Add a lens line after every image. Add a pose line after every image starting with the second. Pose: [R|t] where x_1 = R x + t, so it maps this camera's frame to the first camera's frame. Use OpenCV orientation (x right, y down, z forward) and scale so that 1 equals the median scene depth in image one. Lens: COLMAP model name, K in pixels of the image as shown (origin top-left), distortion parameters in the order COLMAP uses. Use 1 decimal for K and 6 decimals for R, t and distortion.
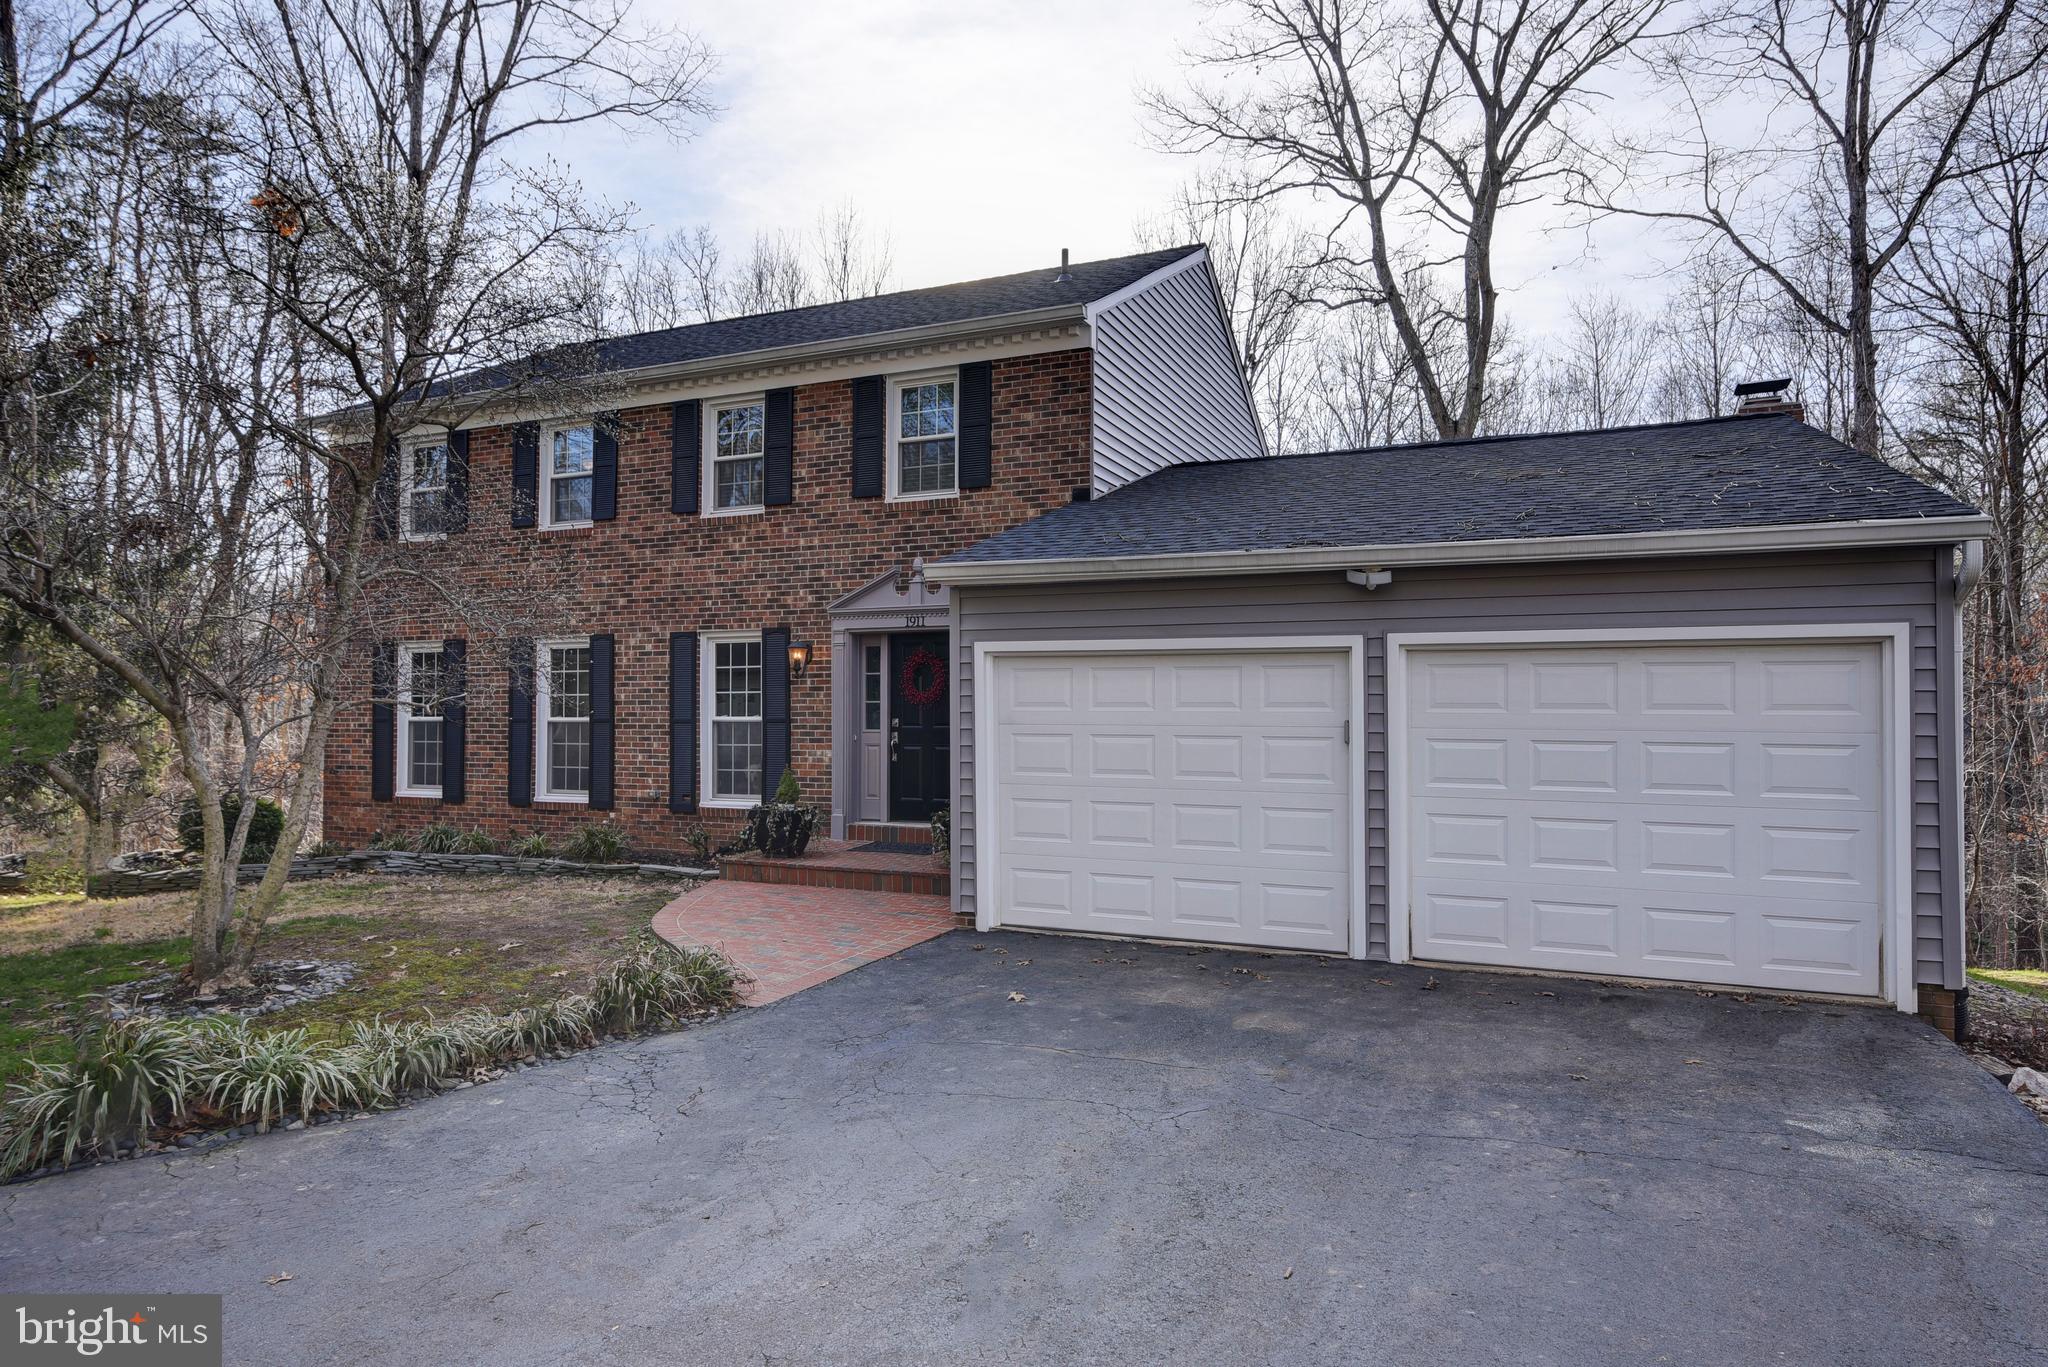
lens RADIAL K [[1215.8, 0, 948.7], [0, 1215.8, 711.7], [0, 0, 1]] dist [-0.016608, 0.000904]
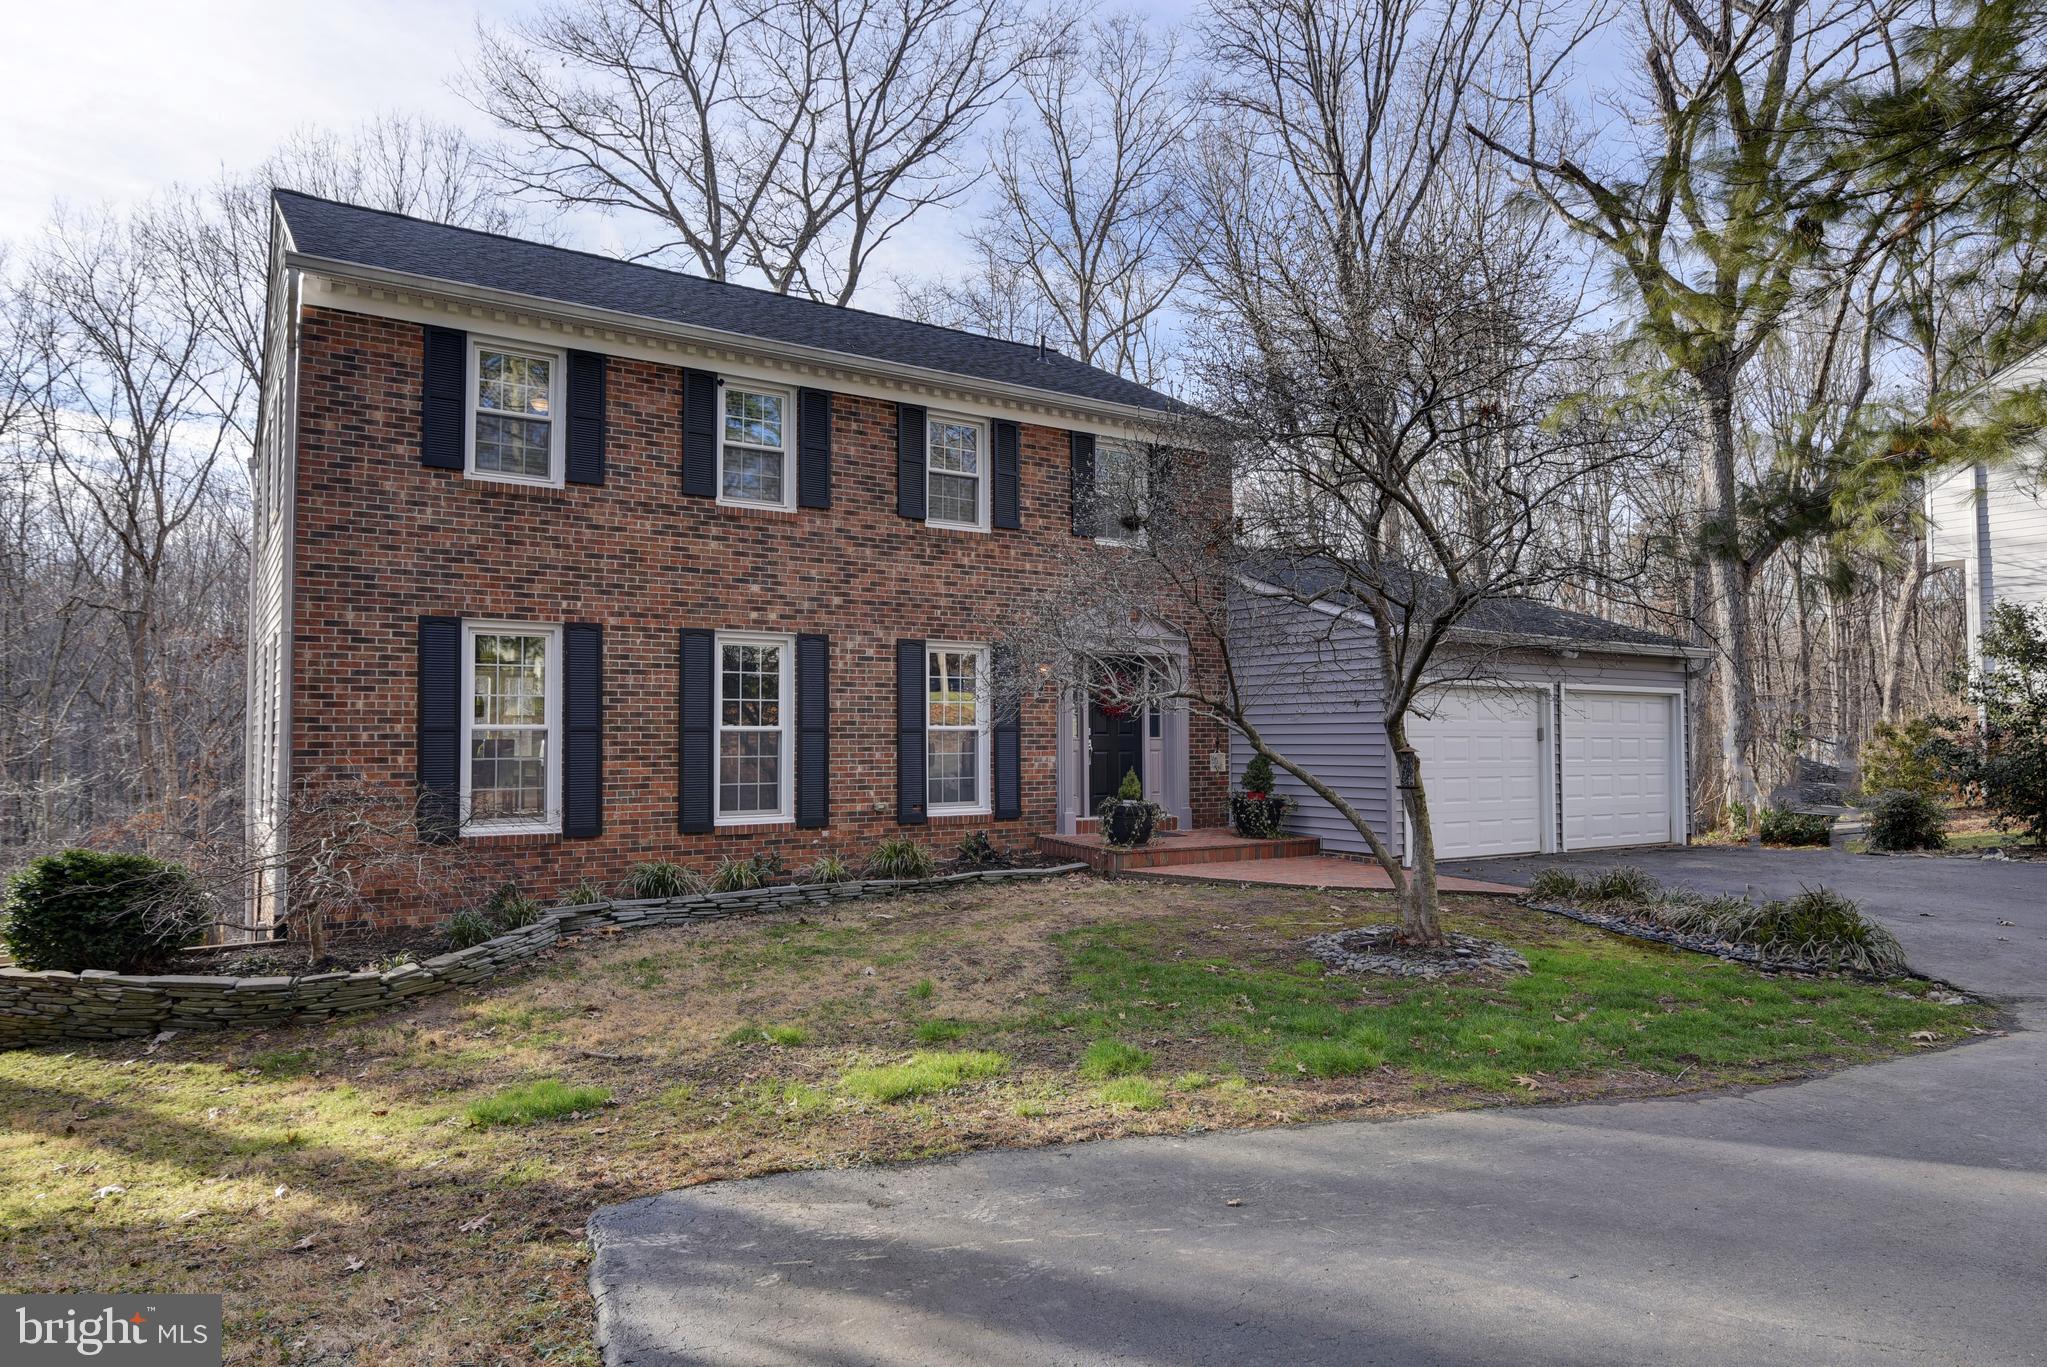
lens RADIAL K [[1424.3, 0, 1023.5], [0, 1424.3, 683.5], [0, 0, 1]] dist [0.003755, 0.000977]
pose [[0.492750, 0.030309, 0.869643, -1.234775], [-0.003789, 0.999458, -0.032687, 0.007795], [-0.870163, 0.012812, 0.492598, 0.372983]]
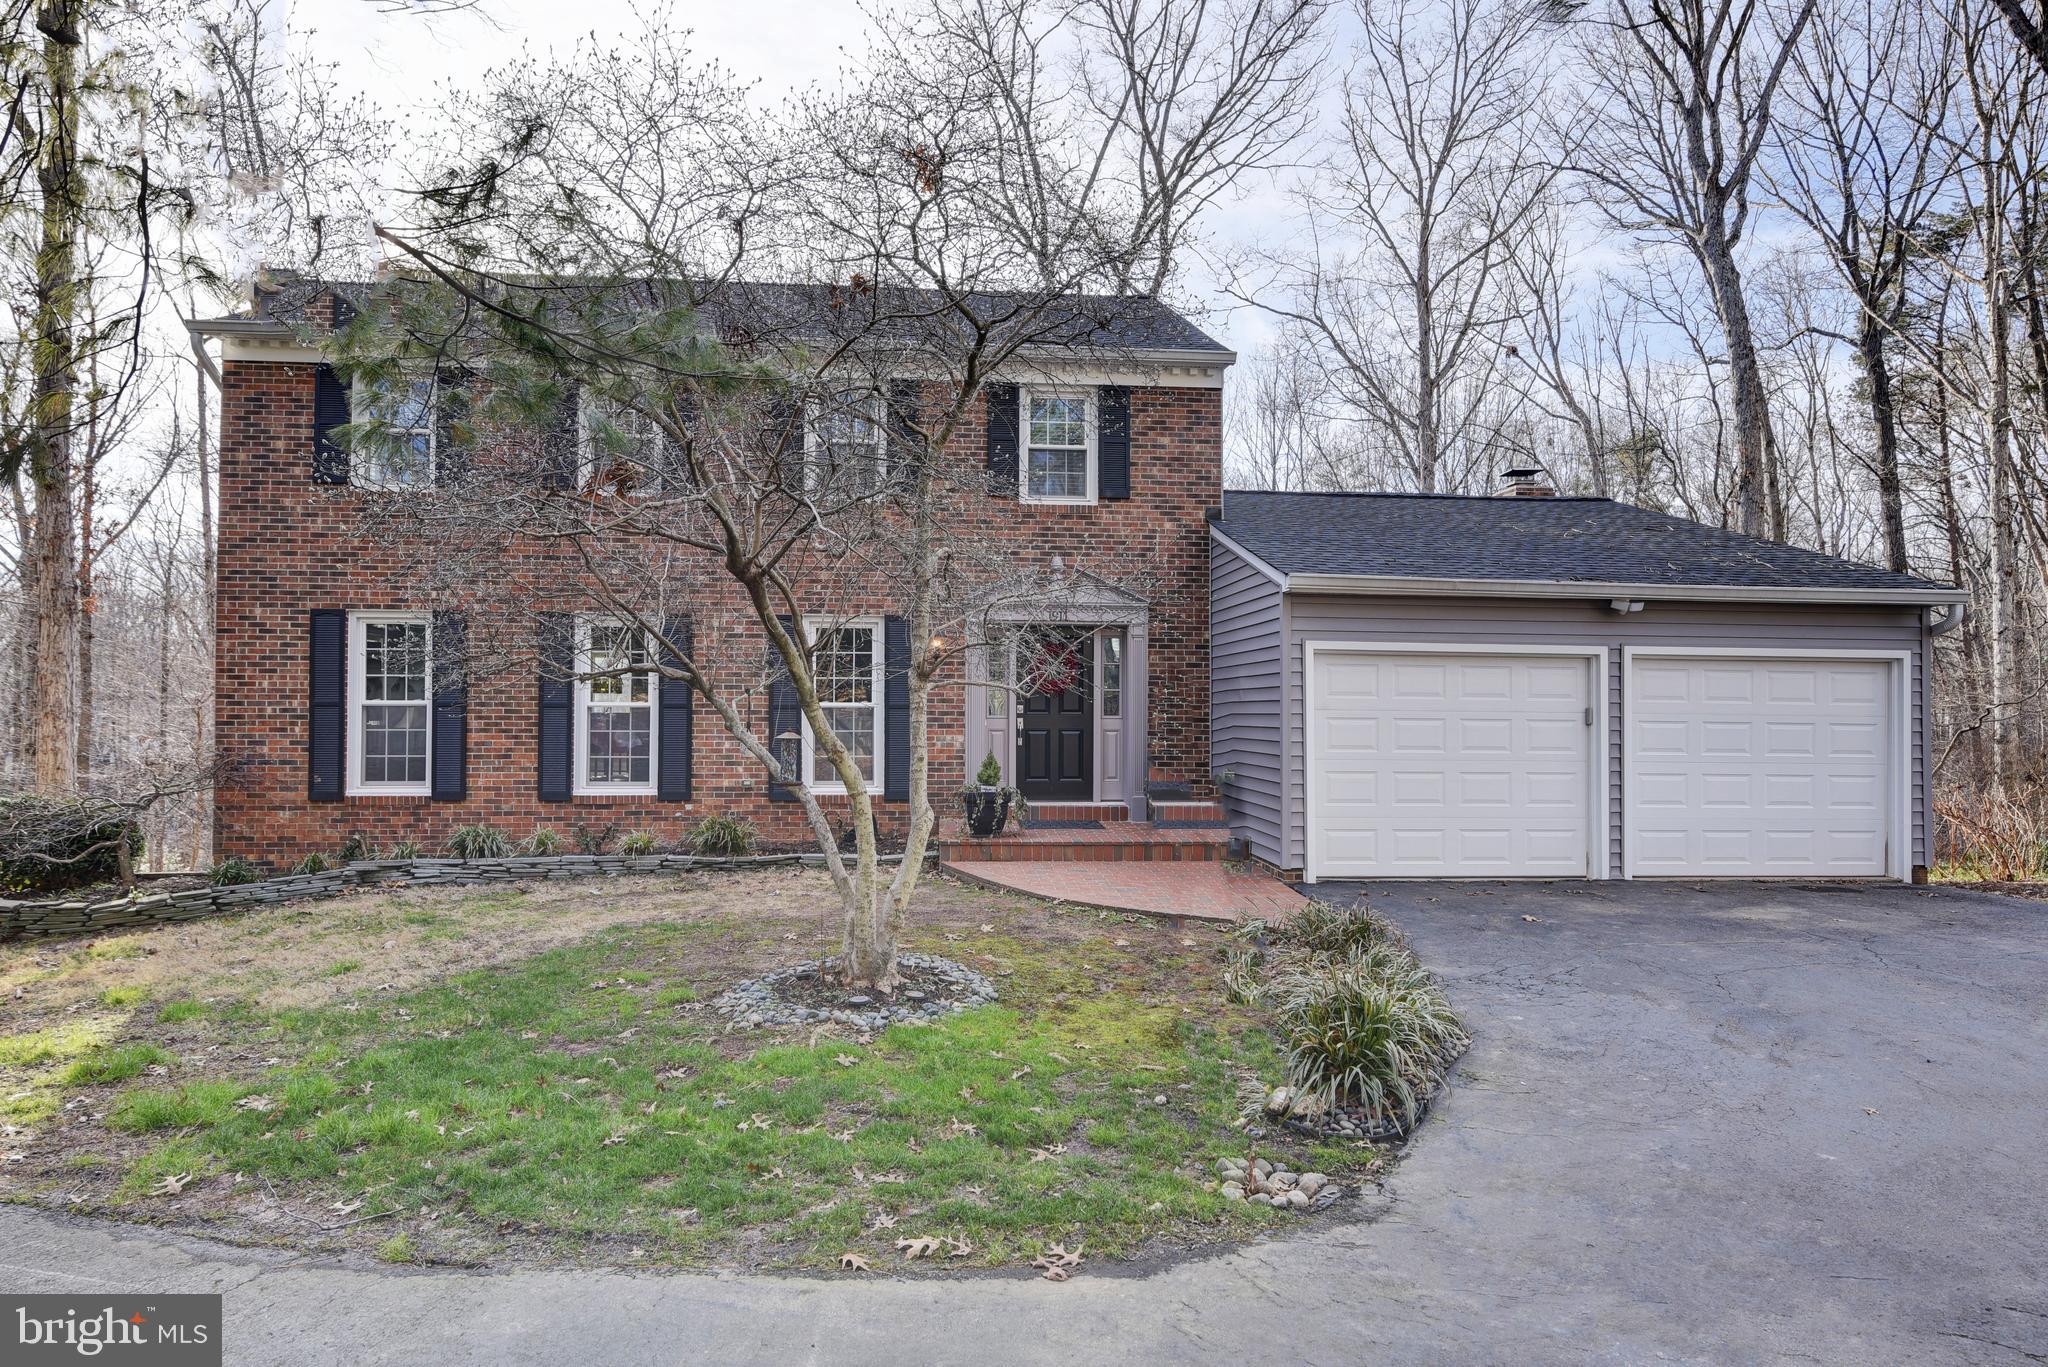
lens RADIAL K [[1215.8, 0, 948.7], [0, 1215.8, 711.7], [0, 0, 1]] dist [-0.016608, 0.000904]
pose [[0.876011, 0.004401, 0.482271, -0.601722], [-0.007291, 0.999965, 0.004118, 0.006974], [-0.482236, -0.007123, 0.876012, 0.090756]]
